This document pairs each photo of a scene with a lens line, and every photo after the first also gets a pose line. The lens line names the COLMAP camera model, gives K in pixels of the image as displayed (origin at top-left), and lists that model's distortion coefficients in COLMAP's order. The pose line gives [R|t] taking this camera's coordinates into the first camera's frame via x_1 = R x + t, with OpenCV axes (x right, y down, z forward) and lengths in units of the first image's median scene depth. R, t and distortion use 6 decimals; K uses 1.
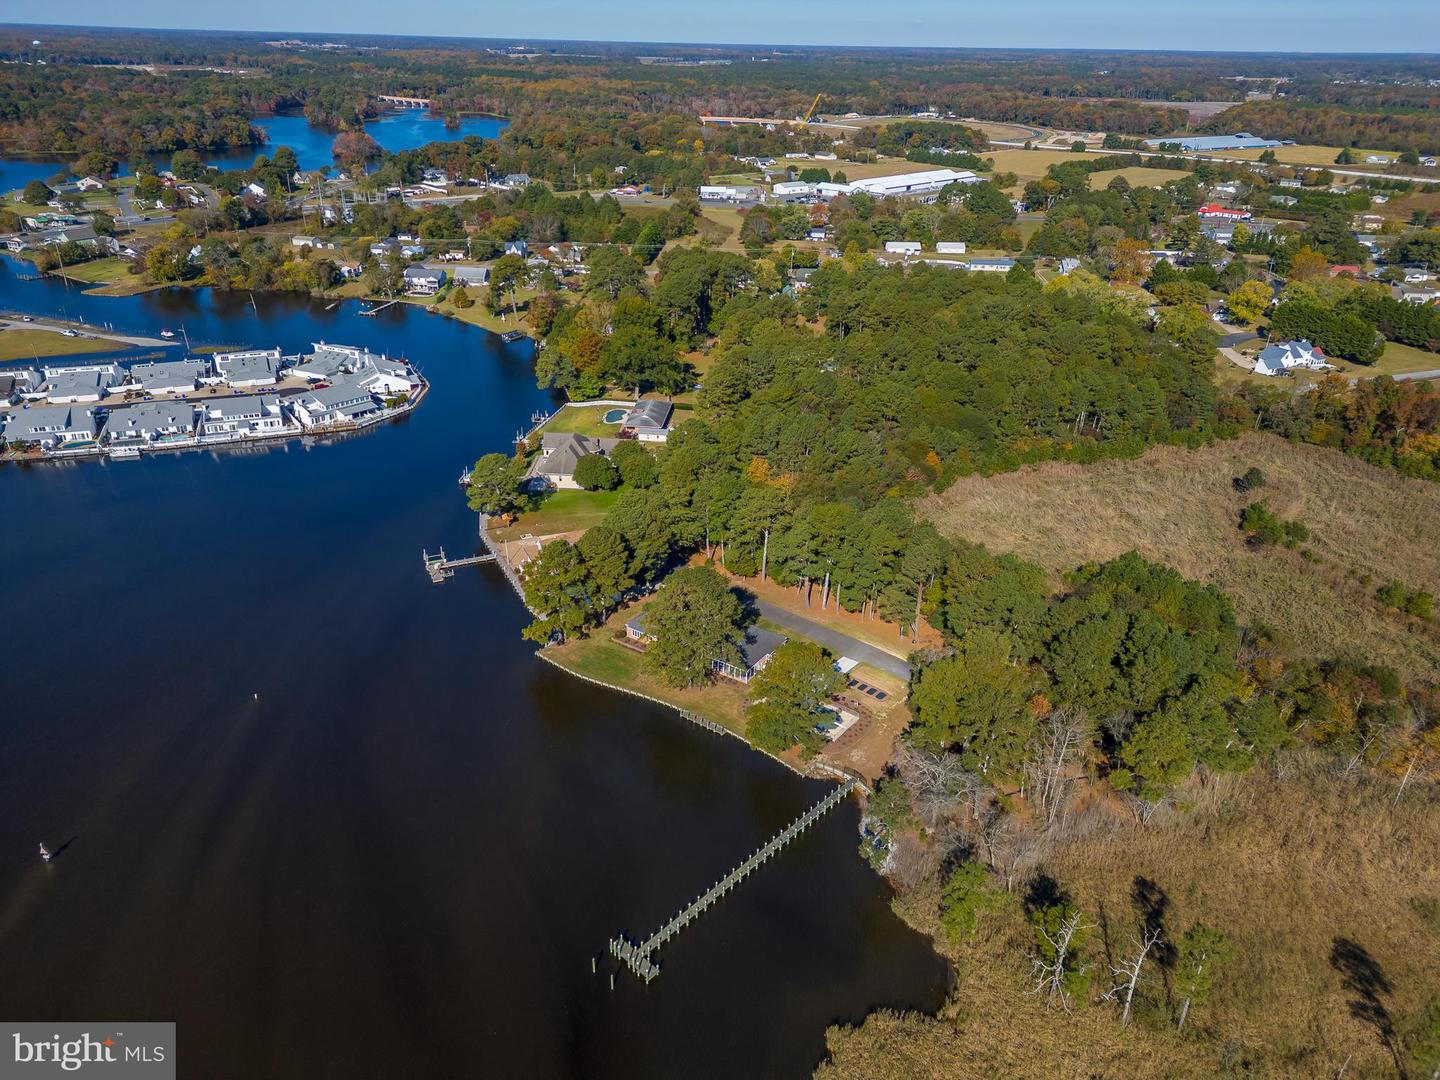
lens RADIAL K [[998.5, 0, 723.7], [0, 998.5, 543.5], [0, 0, 1]] dist [0.071777, -0.057014]
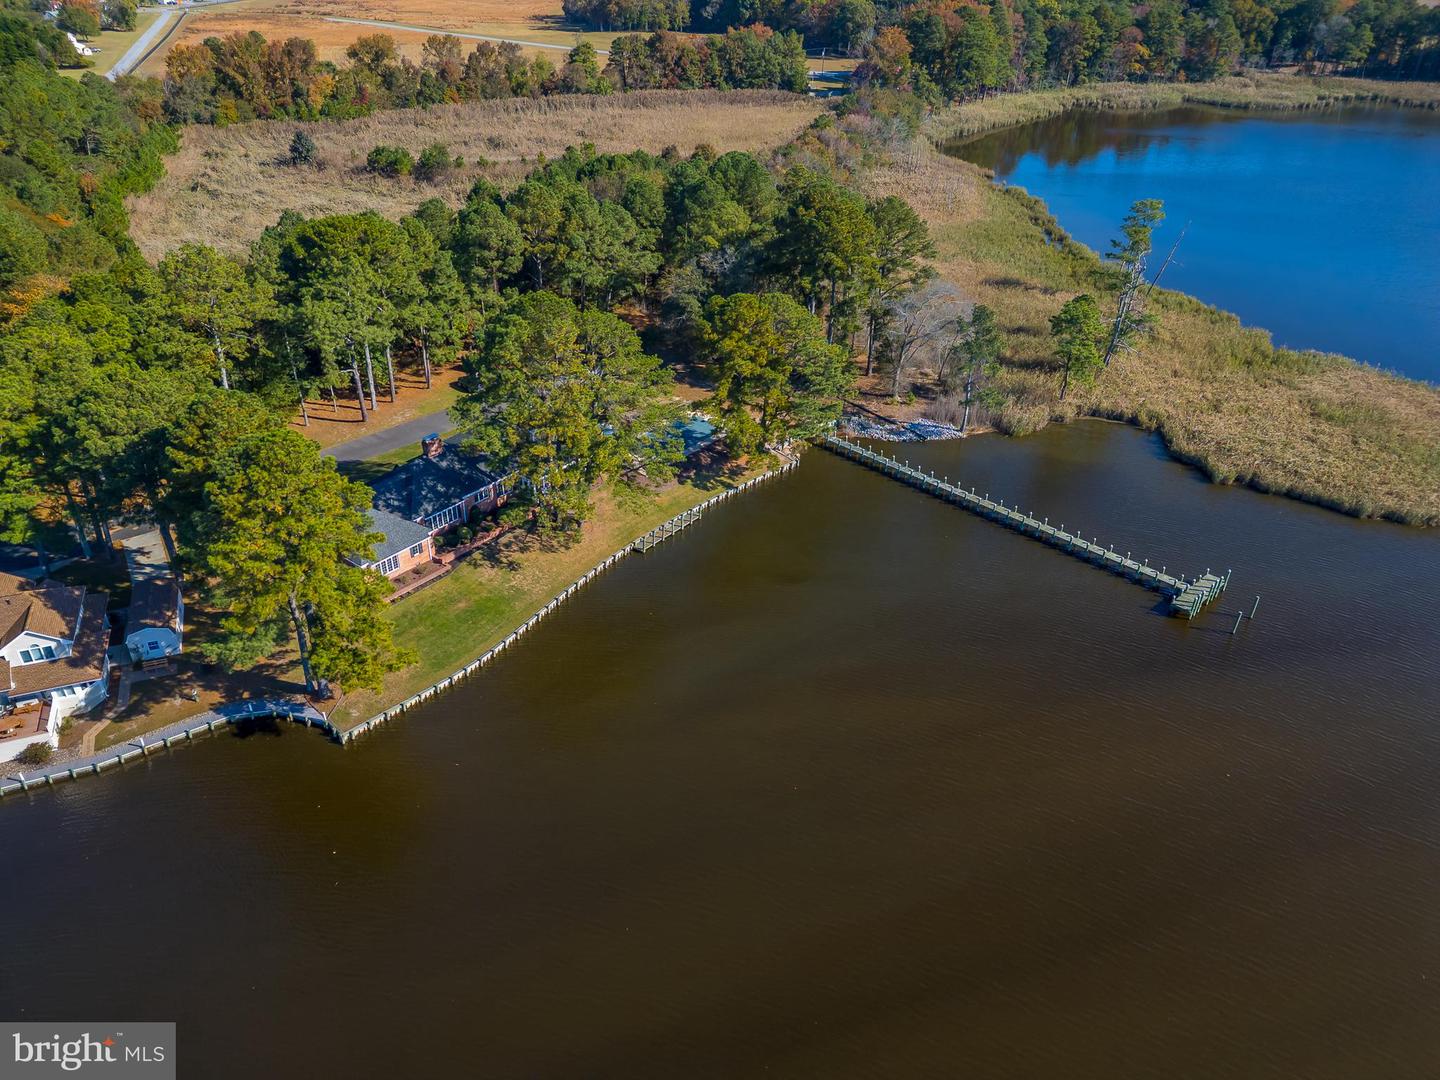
lens RADIAL K [[998.5, 0, 716.5], [0, 998.5, 543.4], [0, 0, 1]] dist [0.071777, -0.057014]
pose [[0.060571, -0.540300, 0.839290, -0.308334], [0.431934, 0.772220, 0.465950, -0.045683], [-0.899869, 0.334294, 0.280148, 0.484237]]
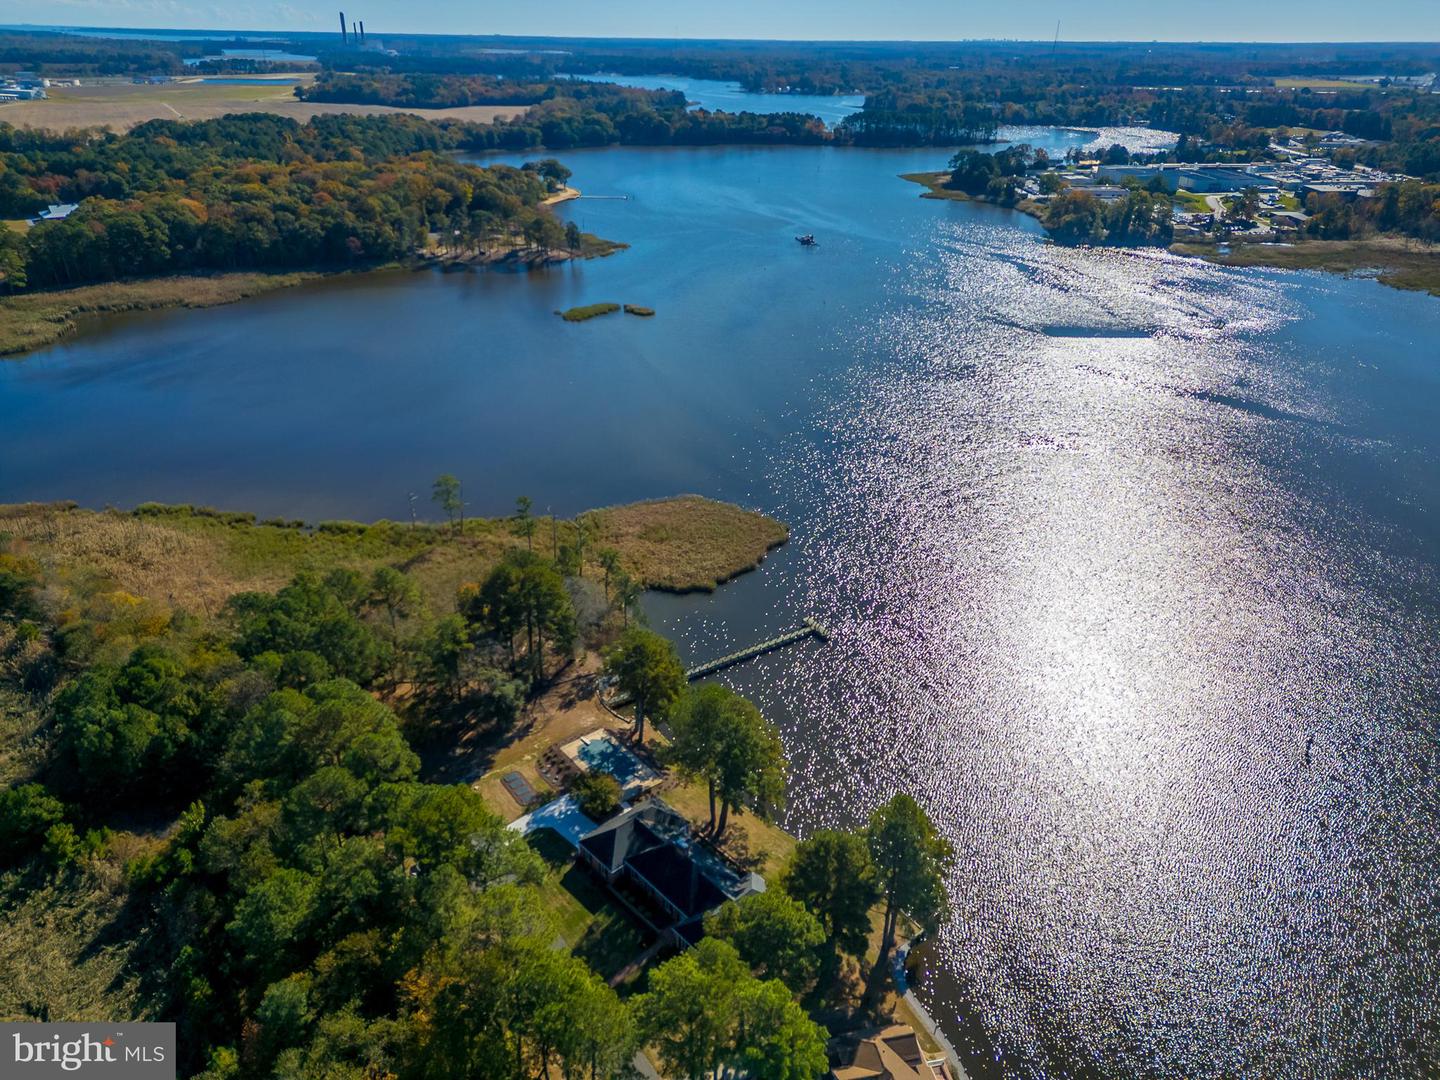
lens RADIAL K [[998.5, 0, 719.9], [0, 998.5, 530.0], [0, 0, 1]] dist [0.071777, -0.057014]
pose [[-0.972305, -0.130056, 0.194187, -0.098616], [0.074974, 0.613389, 0.786214, -0.402420], [-0.221364, 0.778999, -0.586651, 0.806546]]
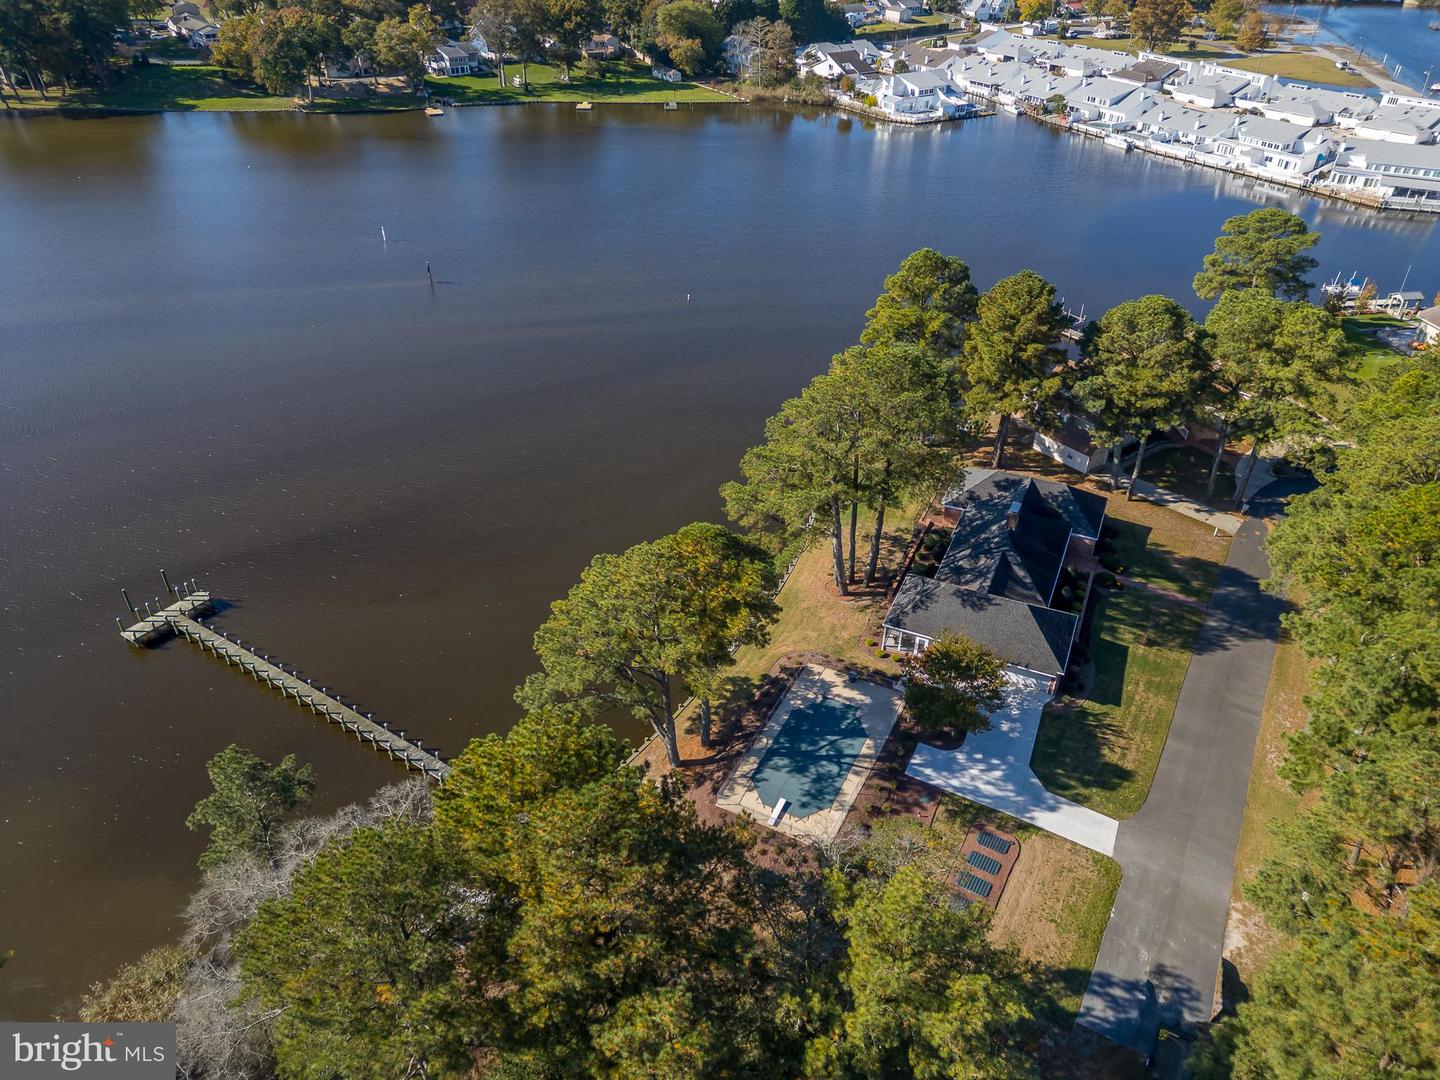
lens RADIAL K [[998.5, 0, 715.9], [0, 998.5, 538.5], [0, 0, 1]] dist [0.071777, -0.057014]
pose [[0.164779, 0.538493, -0.826362, 0.225945], [-0.444886, 0.788325, 0.424995, -0.037652], [0.880298, 0.297607, 0.369467, 0.466641]]
